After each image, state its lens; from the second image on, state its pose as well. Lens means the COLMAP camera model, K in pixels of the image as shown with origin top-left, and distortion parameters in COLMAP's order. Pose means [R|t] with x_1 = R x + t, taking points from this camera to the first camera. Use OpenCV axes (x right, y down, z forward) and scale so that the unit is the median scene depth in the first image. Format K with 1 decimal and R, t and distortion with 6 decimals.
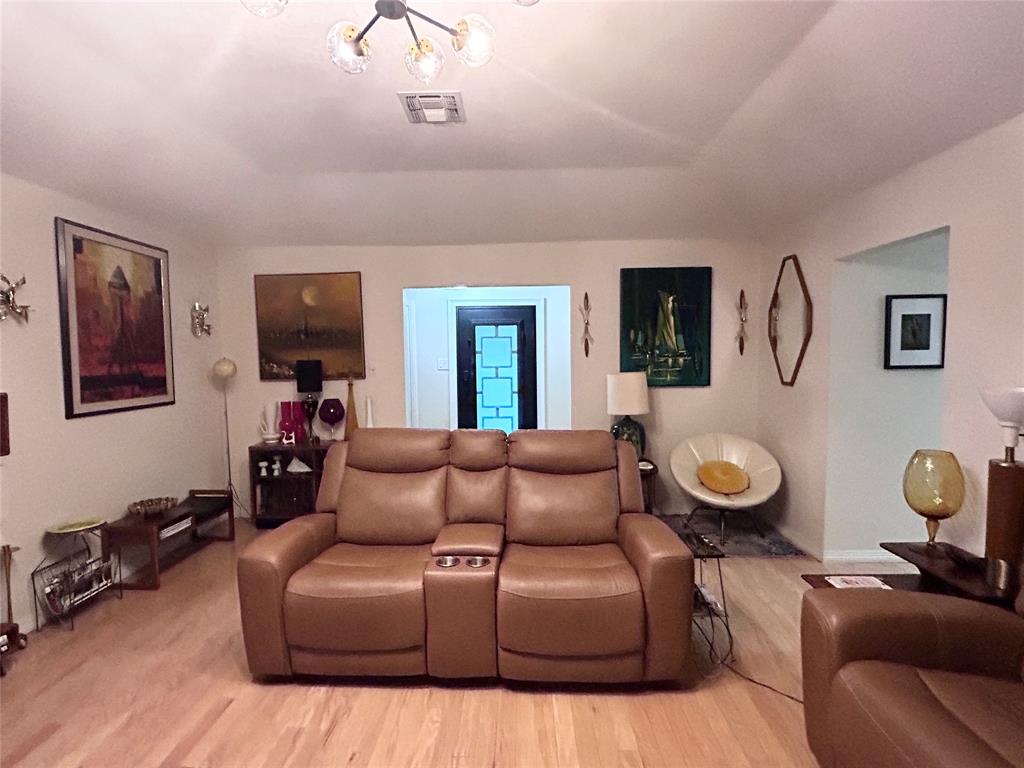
lens RADIAL K [[490.0, 0, 512.0], [0, 490.0, 384.0], [0, 0, 1]] dist [0.001548, 0.000462]
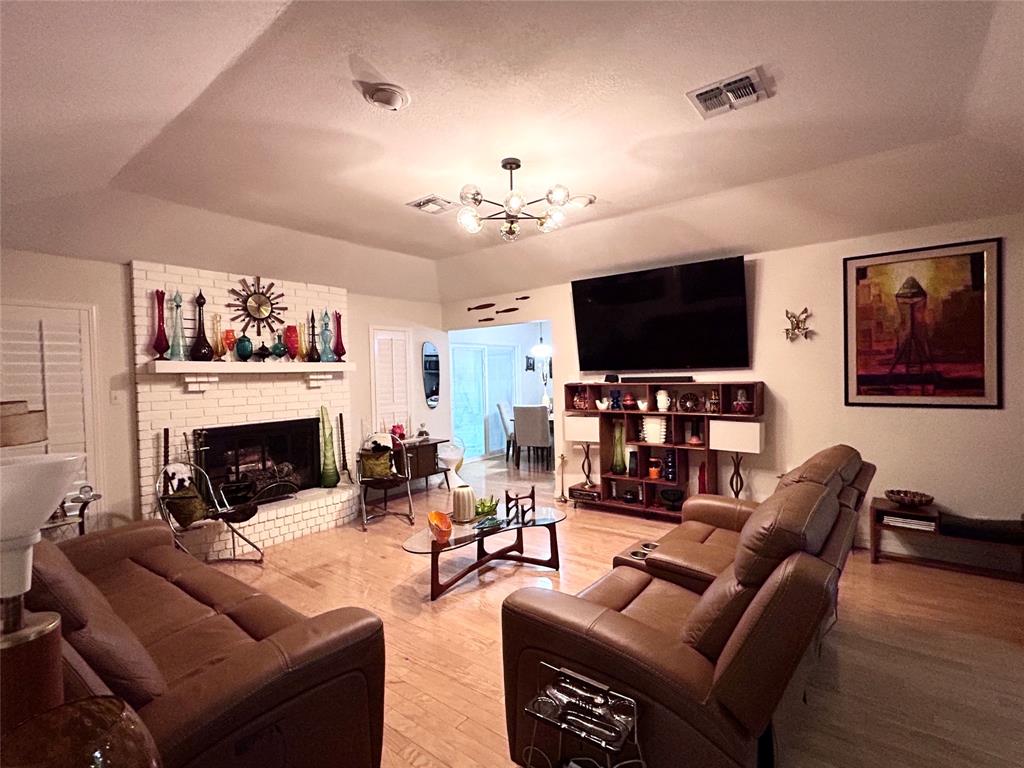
lens RADIAL K [[490.0, 0, 512.0], [0, 490.0, 384.0], [0, 0, 1]] dist [0.001548, 0.000462]
pose [[-0.592853, 0.043169, -0.804153, 0.503088], [-0.016484, 0.997702, 0.065713, -0.043061], [0.805142, 0.052214, -0.590779, 0.730825]]
